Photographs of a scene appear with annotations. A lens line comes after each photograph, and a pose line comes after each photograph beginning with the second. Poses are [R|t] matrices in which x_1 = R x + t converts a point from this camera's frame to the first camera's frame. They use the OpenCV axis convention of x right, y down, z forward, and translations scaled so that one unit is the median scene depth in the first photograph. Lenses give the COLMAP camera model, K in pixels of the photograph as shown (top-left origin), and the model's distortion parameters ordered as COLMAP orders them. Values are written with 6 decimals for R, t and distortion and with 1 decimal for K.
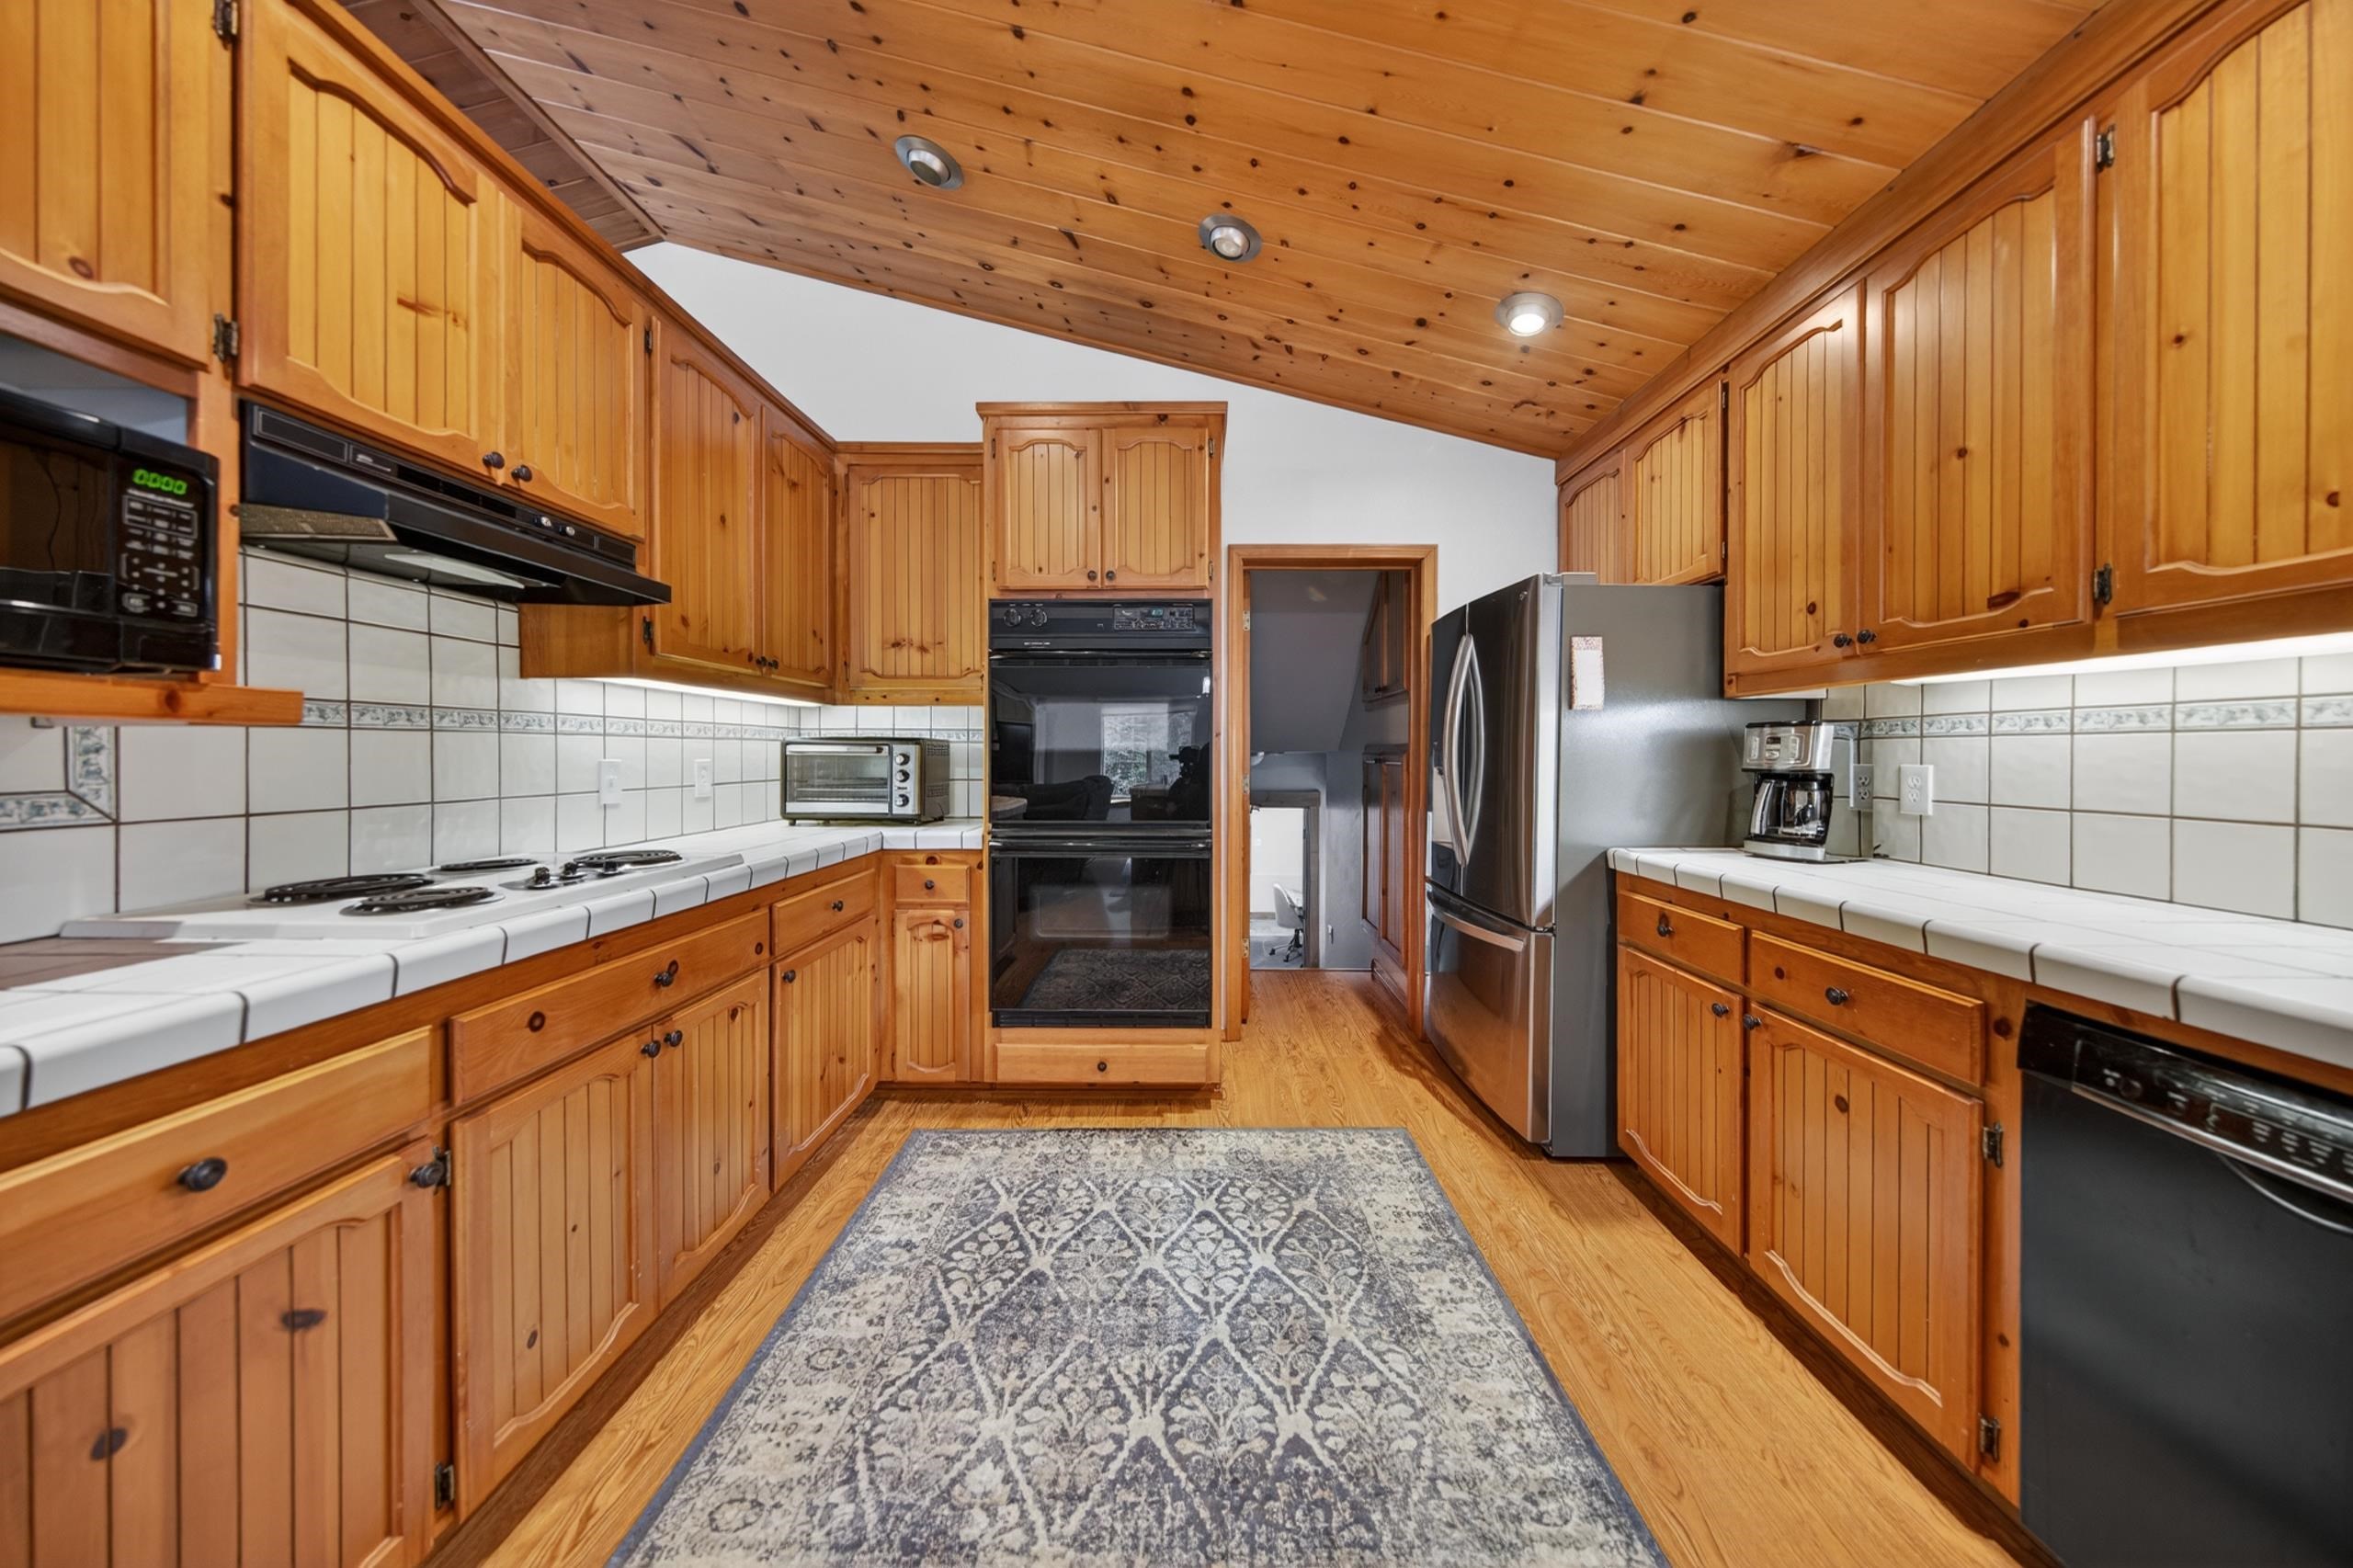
lens RADIAL K [[741.7, 0, 1180.5], [0, 741.7, 758.8], [0, 0, 1]] dist [0.009039, -0.002074]
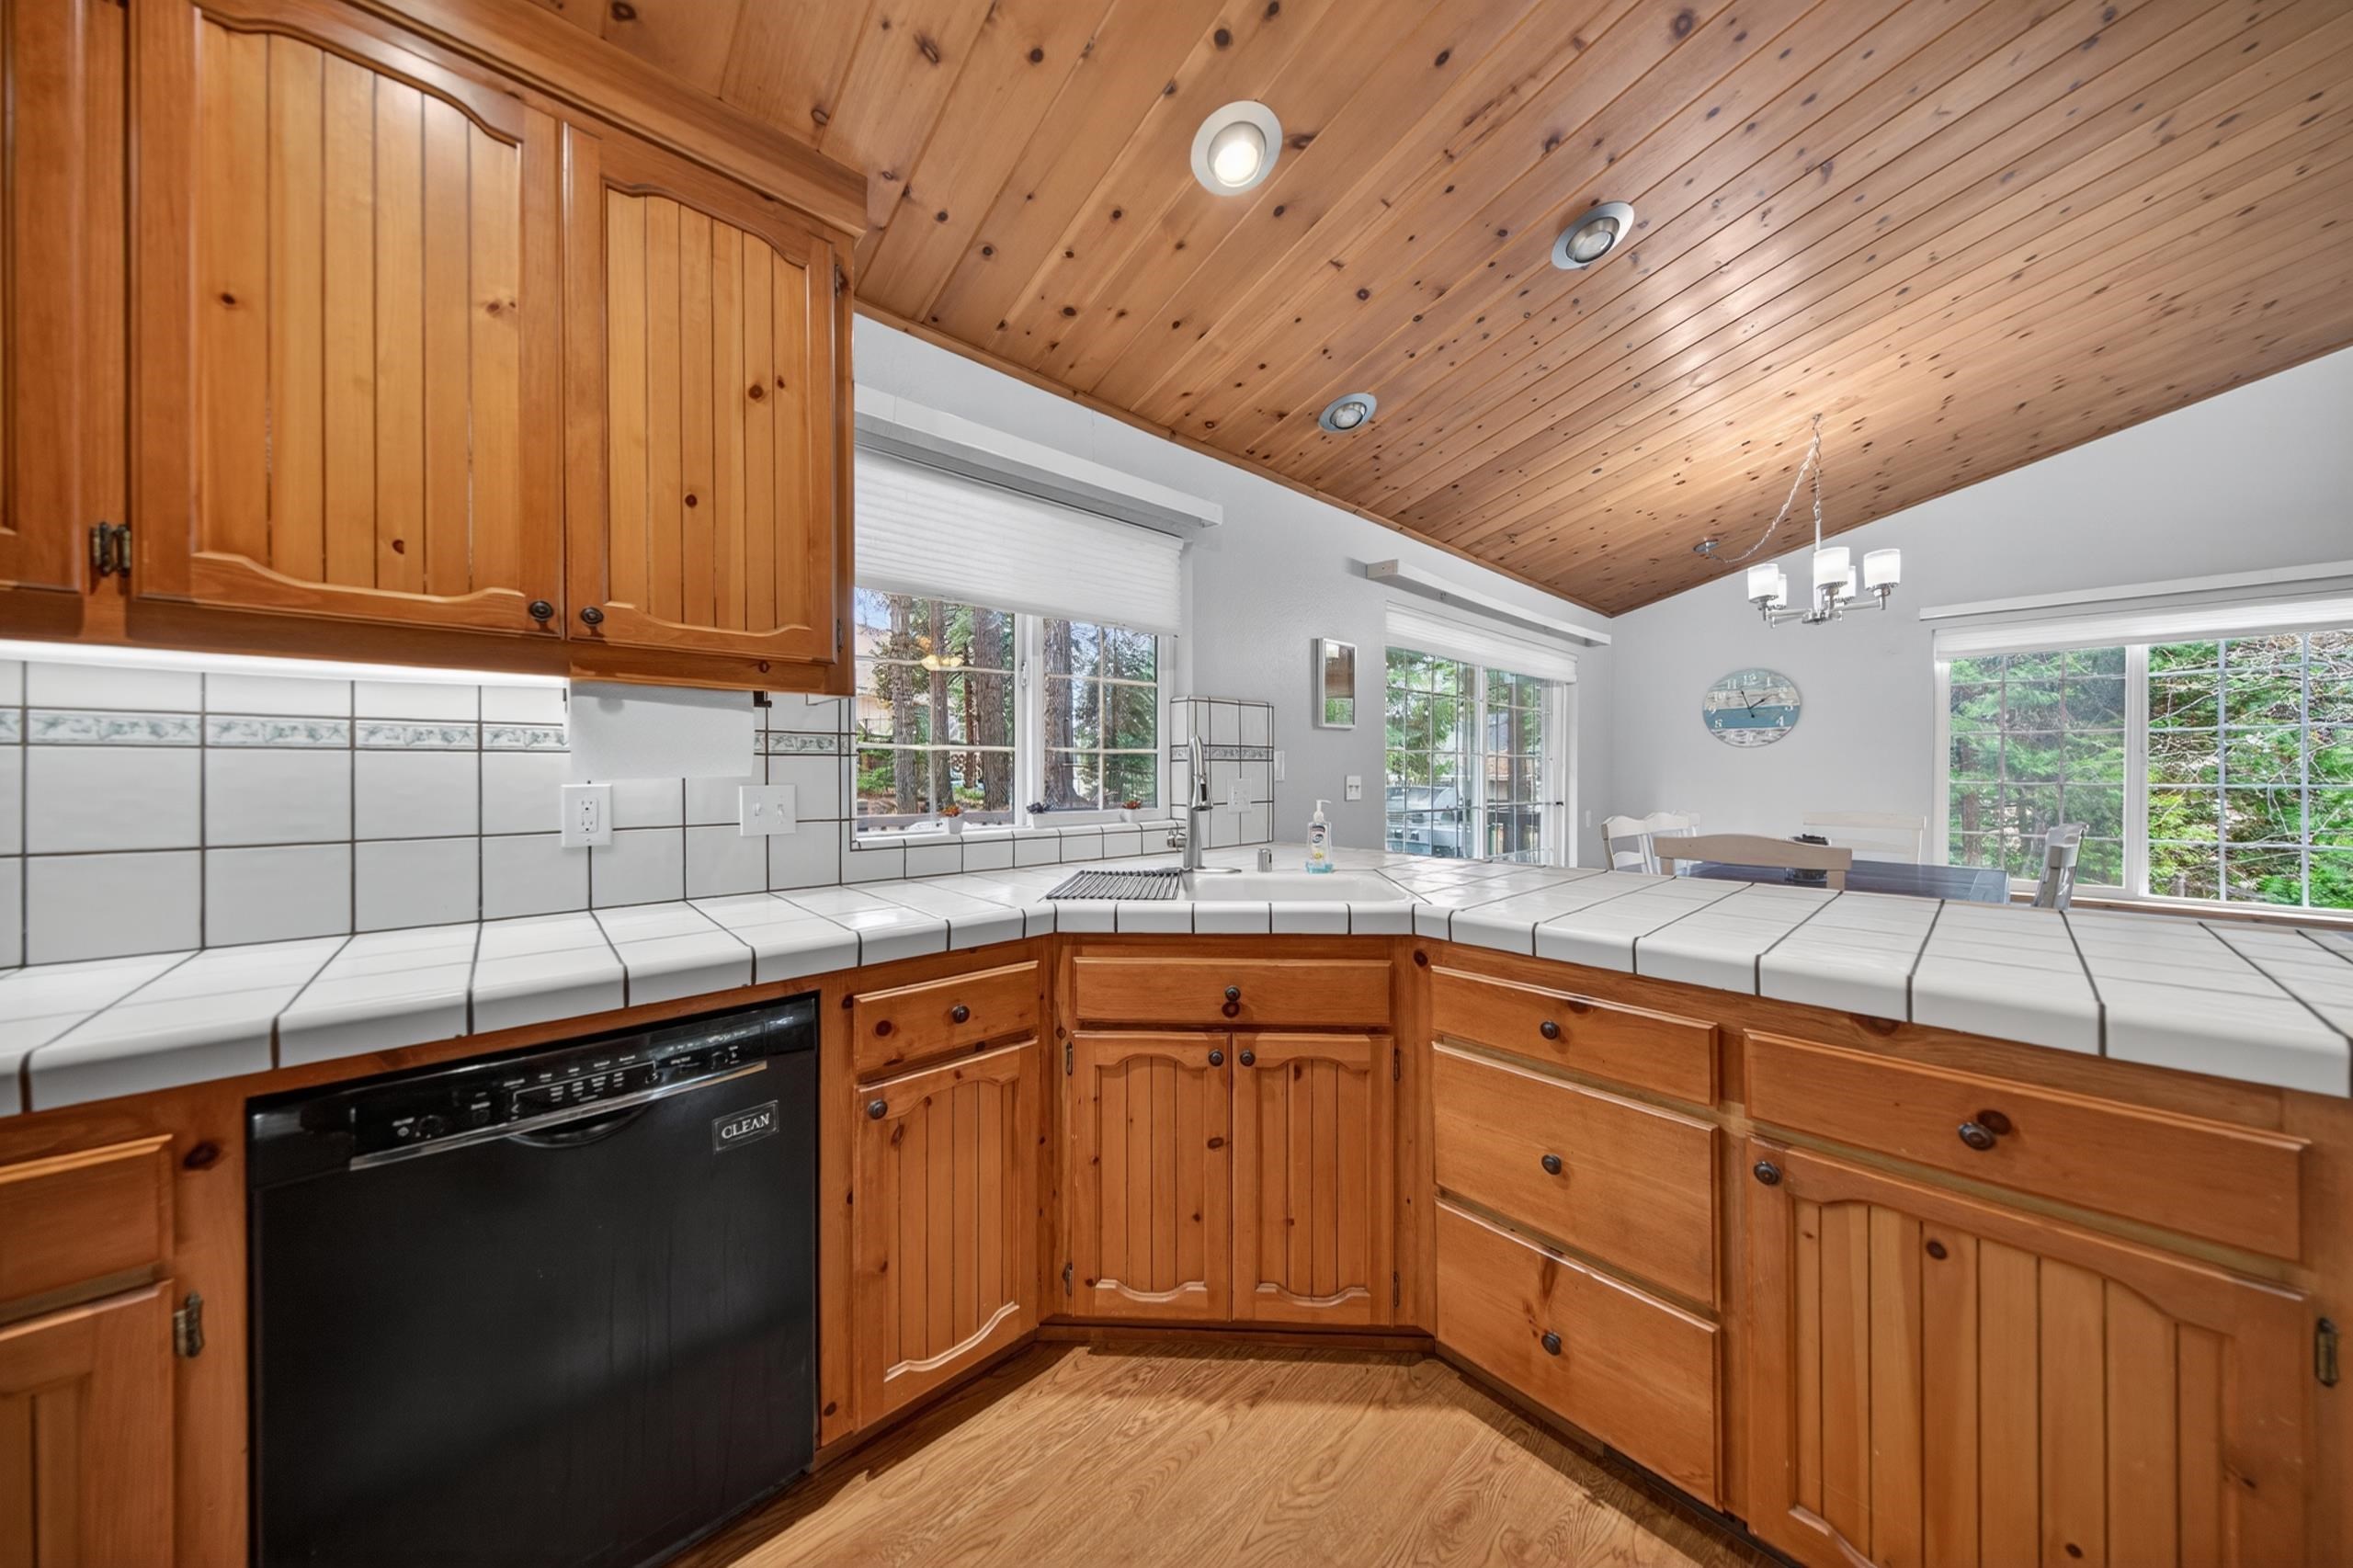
lens RADIAL K [[738.3, 0, 1185.7], [0, 738.3, 775.9], [0, 0, 1]] dist [0.003716, -0.000134]
pose [[-0.685200, -0.002235, 0.728351, -0.038010], [0.005910, 0.999945, 0.008628, -0.002490], [-0.728331, 0.010216, -0.685150, 0.454257]]
